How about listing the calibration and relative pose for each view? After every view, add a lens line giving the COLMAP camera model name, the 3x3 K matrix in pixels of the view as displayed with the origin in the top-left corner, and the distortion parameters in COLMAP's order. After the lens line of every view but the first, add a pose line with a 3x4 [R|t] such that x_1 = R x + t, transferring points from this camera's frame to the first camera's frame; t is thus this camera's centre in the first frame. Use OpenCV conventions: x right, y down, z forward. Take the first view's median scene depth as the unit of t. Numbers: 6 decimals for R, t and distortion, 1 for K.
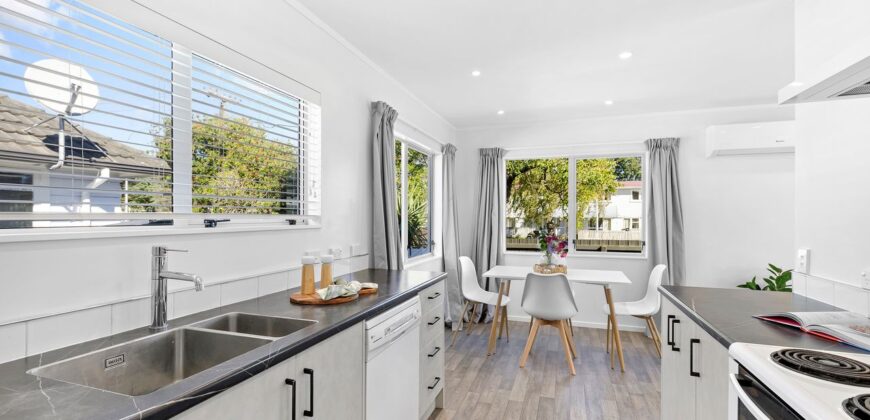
lens RADIAL K [[389.5, 0, 433.9], [0, 389.5, 209.2], [0, 0, 1]] dist [0.005254, -0.000640]
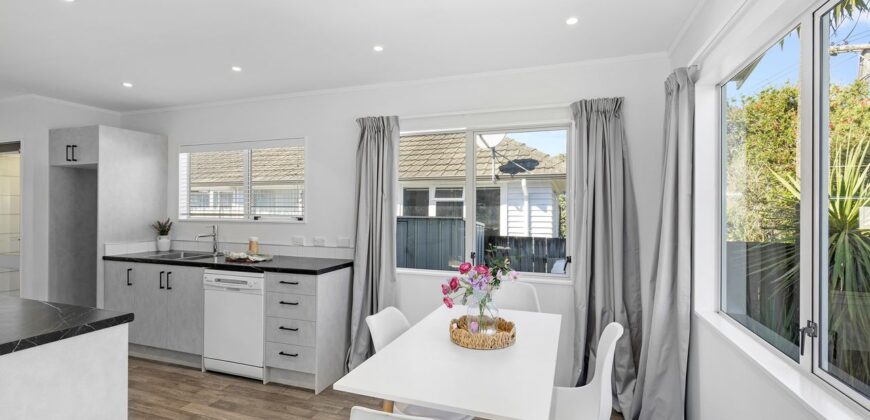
lens RADIAL K [[389.5, 0, 431.4], [0, 389.5, 208.1], [0, 0, 1]] dist [0.005254, -0.000640]
pose [[-0.009475, -0.003080, -0.999950, 1.246376], [-0.008061, 0.999963, -0.003003, -0.010014], [0.999923, 0.008032, -0.009499, 1.864685]]
